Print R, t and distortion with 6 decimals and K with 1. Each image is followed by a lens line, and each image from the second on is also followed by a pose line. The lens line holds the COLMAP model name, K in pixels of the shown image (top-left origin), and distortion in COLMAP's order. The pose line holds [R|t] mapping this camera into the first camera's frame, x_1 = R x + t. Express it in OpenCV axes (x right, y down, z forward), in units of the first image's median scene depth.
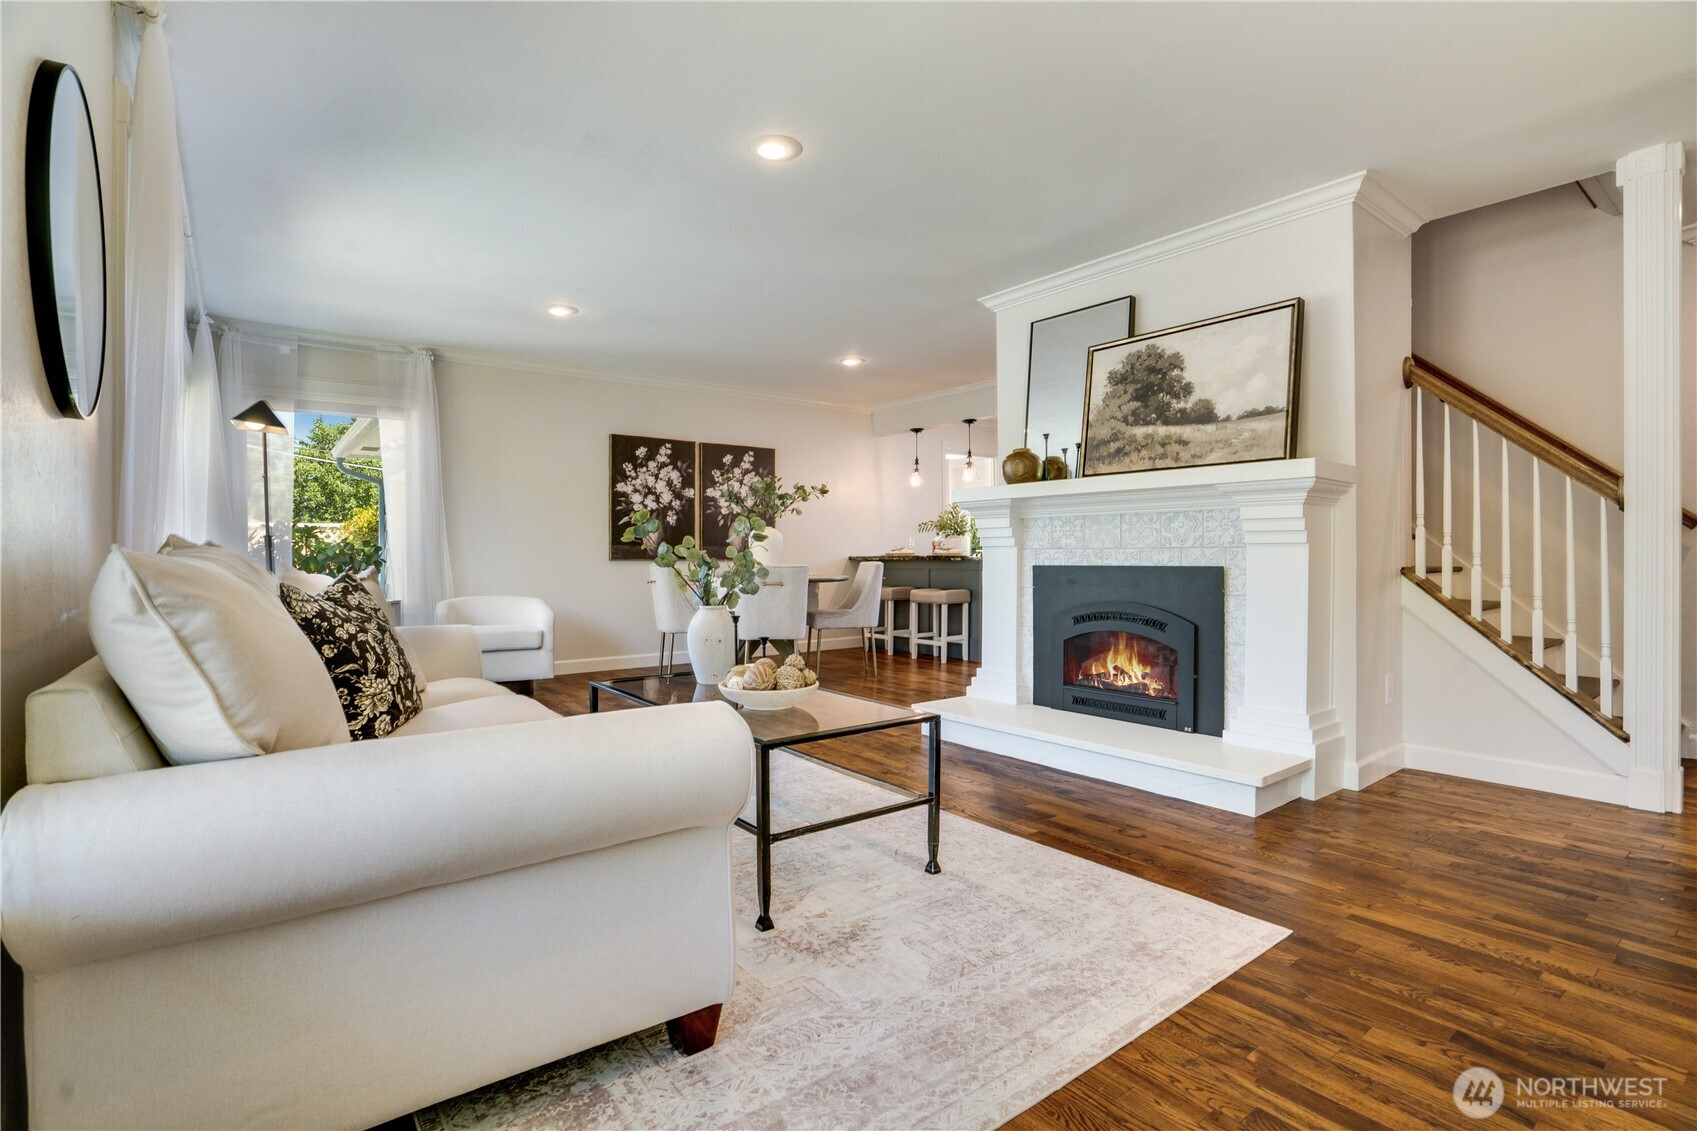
lens RADIAL K [[809.8, 0, 819.9], [0, 809.8, 566.5], [0, 0, 1]] dist [-0.038108, 0.012219]
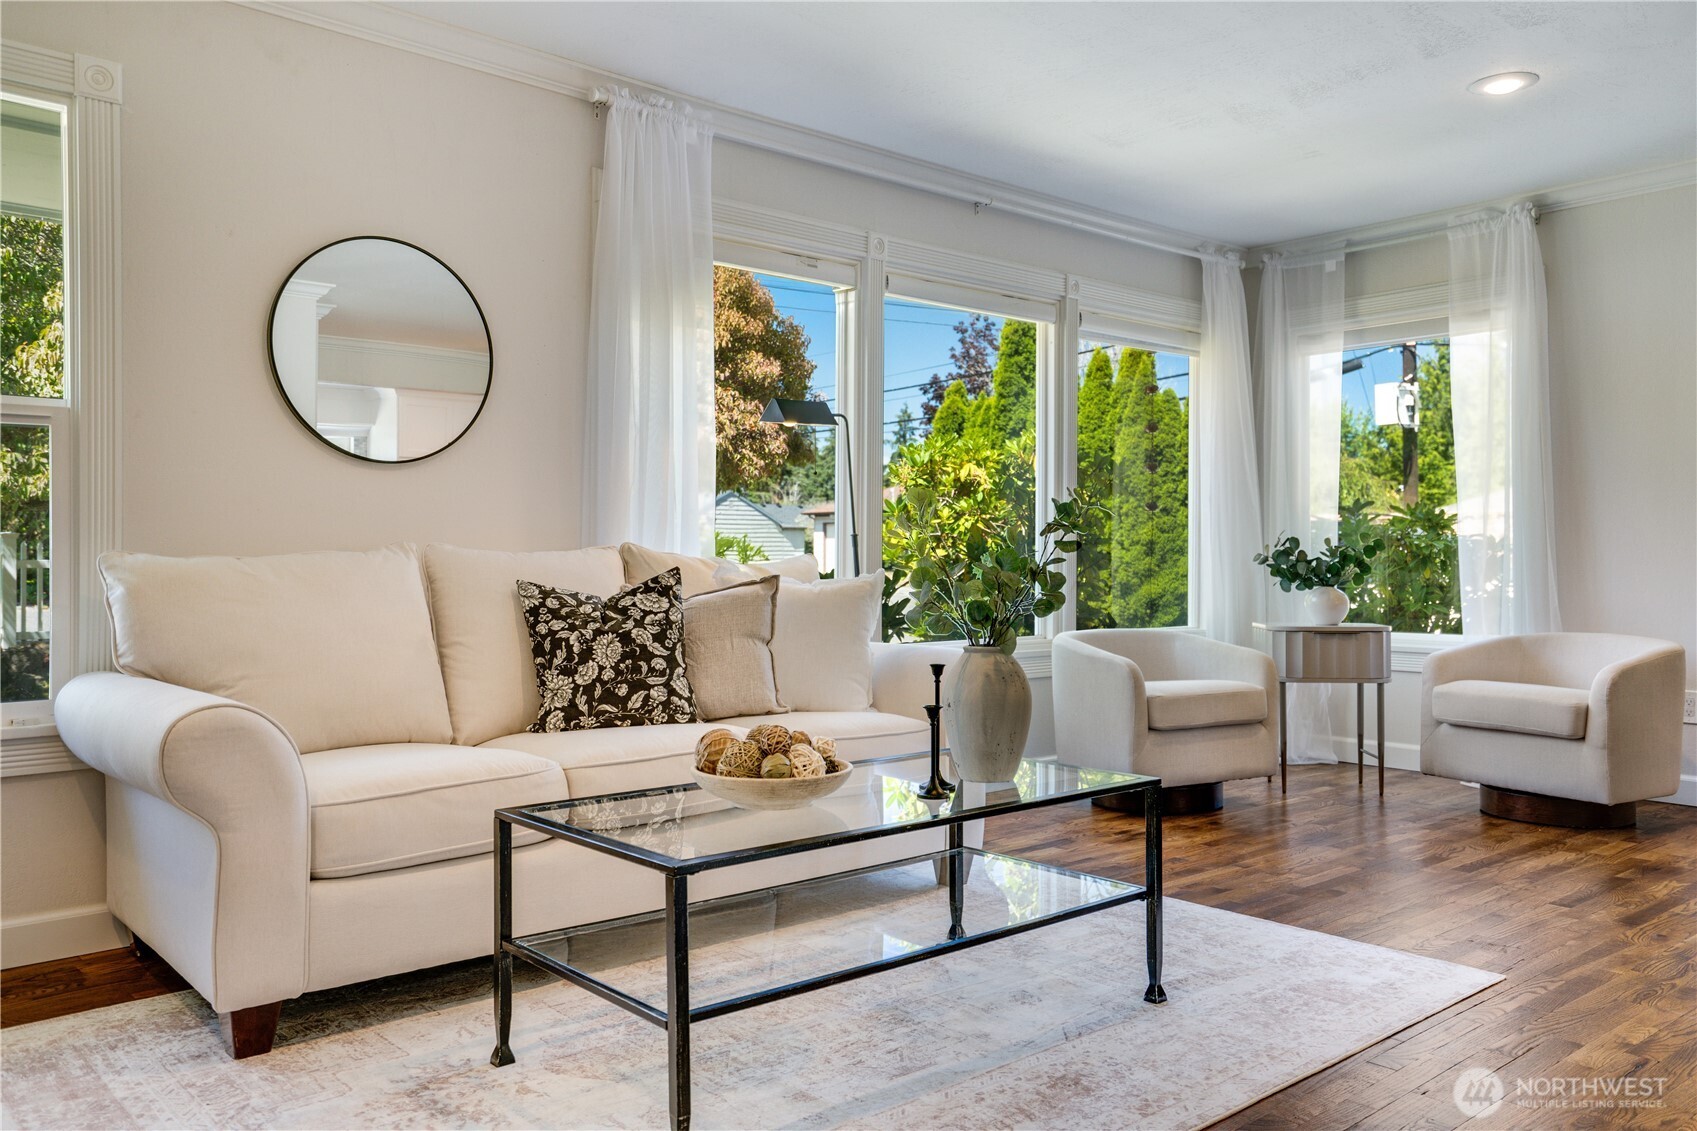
lens RADIAL K [[1307.4, 0, 846.7], [0, 1307.4, 554.3], [0, 0, 1]] dist [-0.001660, 0.069082]
pose [[0.084073, 0.000622, -0.996459, 0.707101], [-0.015137, 0.999885, -0.000653, -0.013394], [0.996345, 0.015138, 0.084072, 0.736190]]
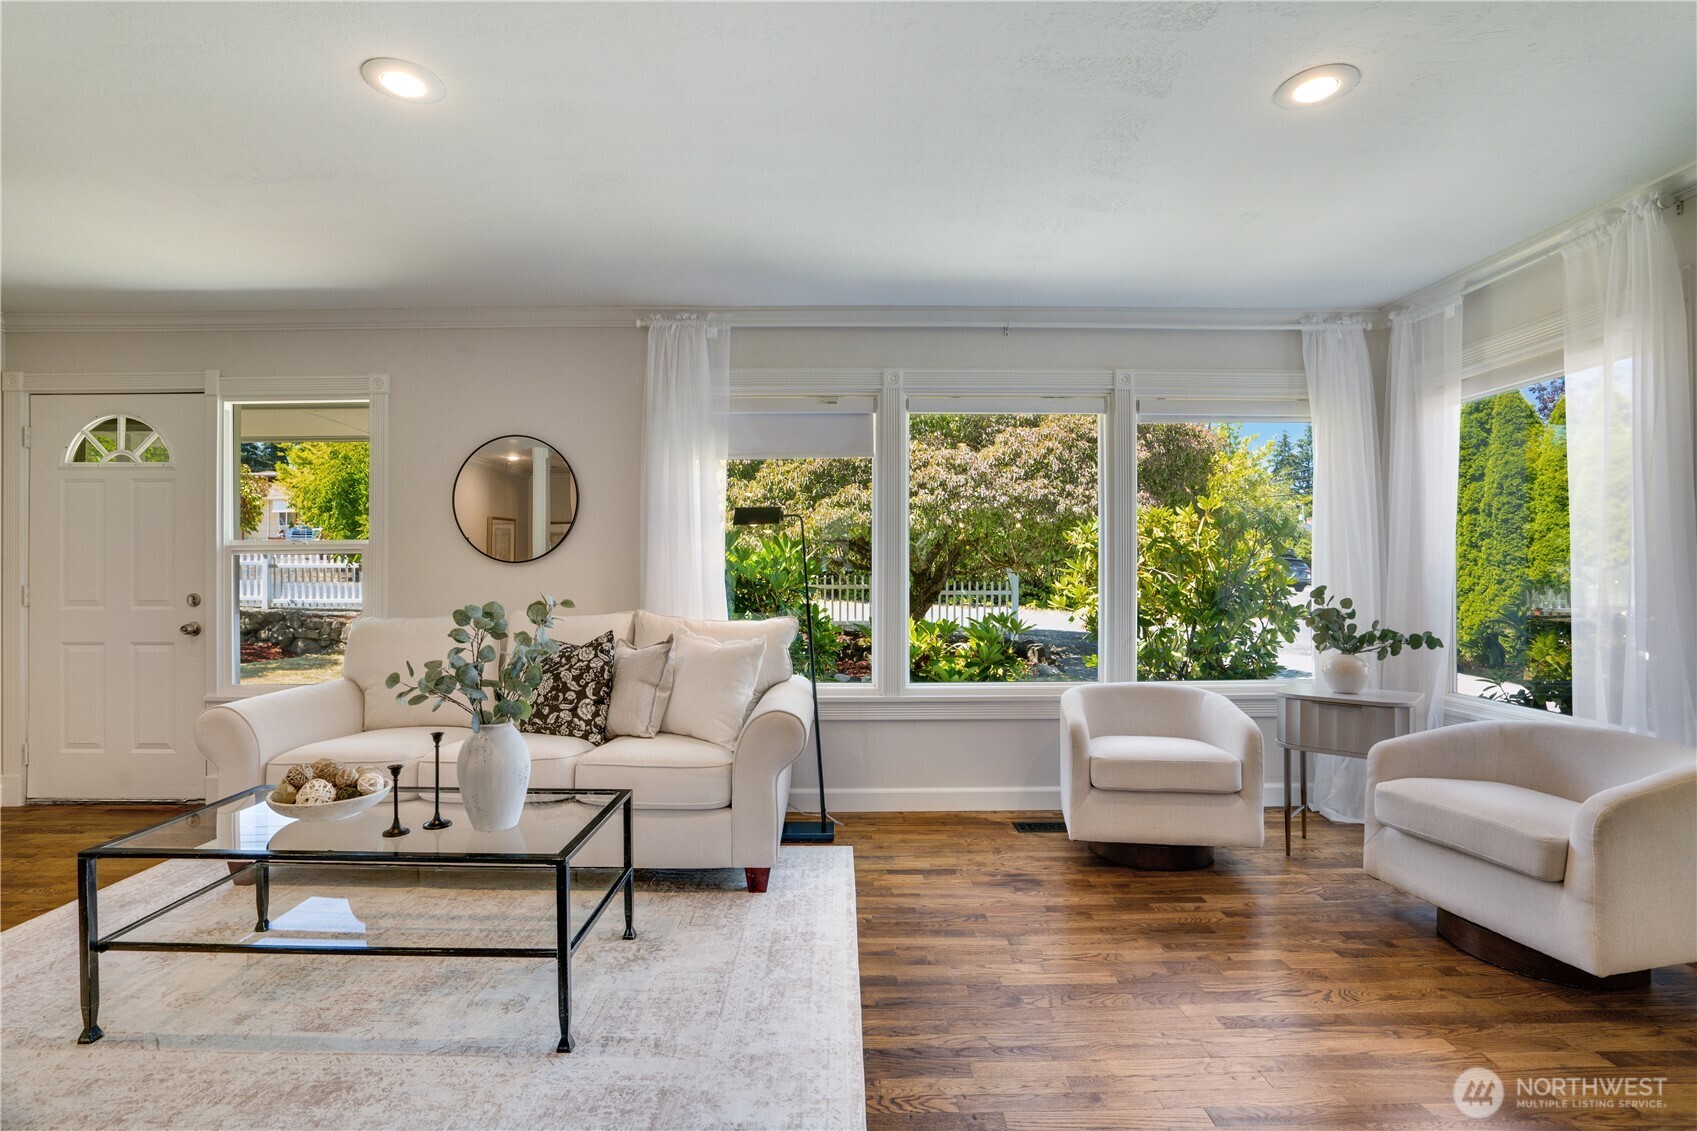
lens RADIAL K [[770.2, 0, 848.5], [0, 770.2, 565.5], [0, 0, 1]] dist [-0.075059, 0.026447]
pose [[-0.580249, 0.000934, -0.814439, 0.212728], [-0.004341, 0.999982, 0.004239, -0.087771], [0.814428, 0.005995, -0.580234, 1.486242]]
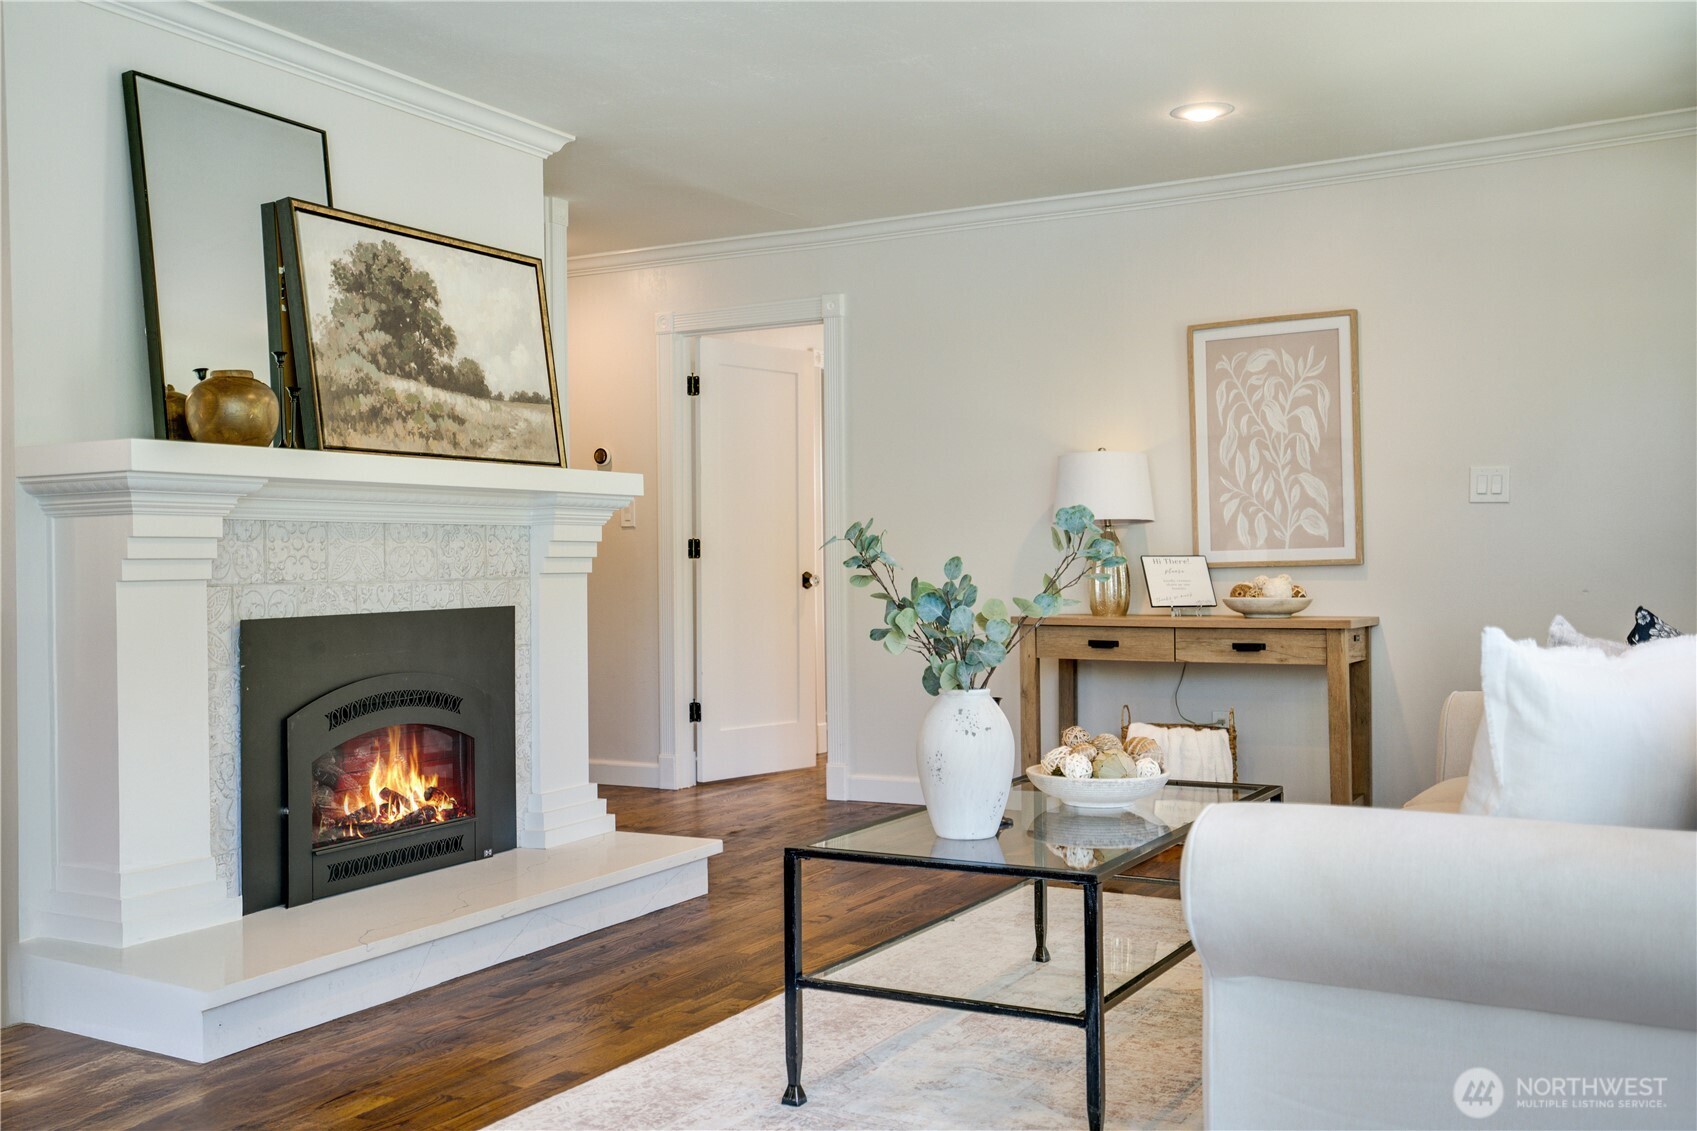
lens RADIAL K [[1686.1, 0, 850.7], [0, 1686.1, 562.5], [0, 0, 1]] dist [0.117471, -0.002397]
pose [[-0.428276, 0.008738, 0.903605, -0.983903], [0.028719, 0.999580, 0.003946, -0.035895], [-0.903191, 0.027641, -0.428347, 1.377394]]
